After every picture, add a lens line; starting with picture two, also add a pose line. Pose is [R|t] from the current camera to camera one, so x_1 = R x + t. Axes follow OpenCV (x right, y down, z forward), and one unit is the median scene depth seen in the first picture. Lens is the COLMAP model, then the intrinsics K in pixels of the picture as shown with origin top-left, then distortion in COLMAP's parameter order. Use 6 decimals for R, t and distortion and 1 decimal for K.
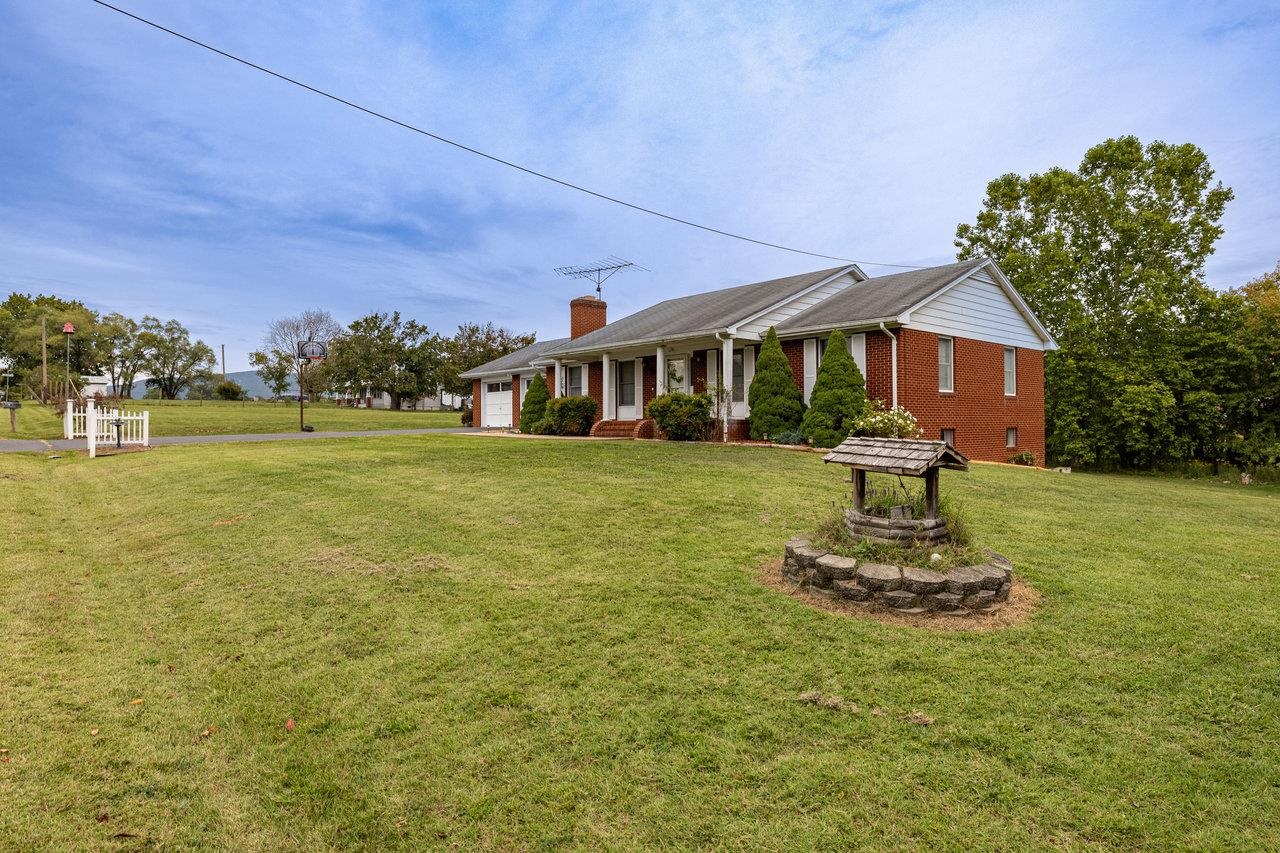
lens RADIAL K [[734.2, 0, 640.1], [0, 734.2, 427.8], [0, 0, 1]] dist [0.022138, 0.001702]
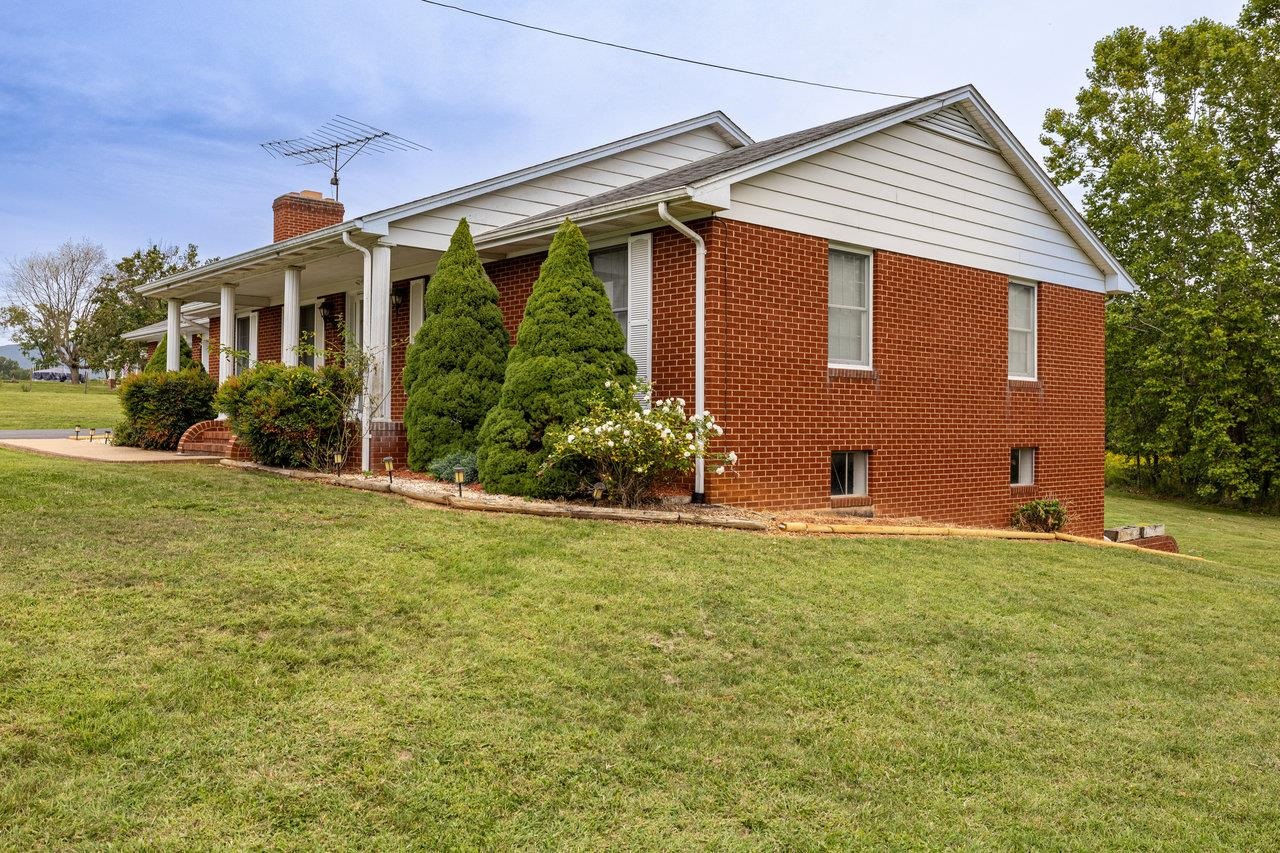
lens RADIAL K [[1015.3, 0, 635.8], [0, 1015.3, 429.4], [0, 0, 1]] dist [0.014342, -0.017566]
pose [[0.999609, 0.015448, -0.023290, 0.117639], [-0.015378, 0.999877, 0.003176, -0.004476], [0.023336, -0.002816, 0.999724, 0.145550]]
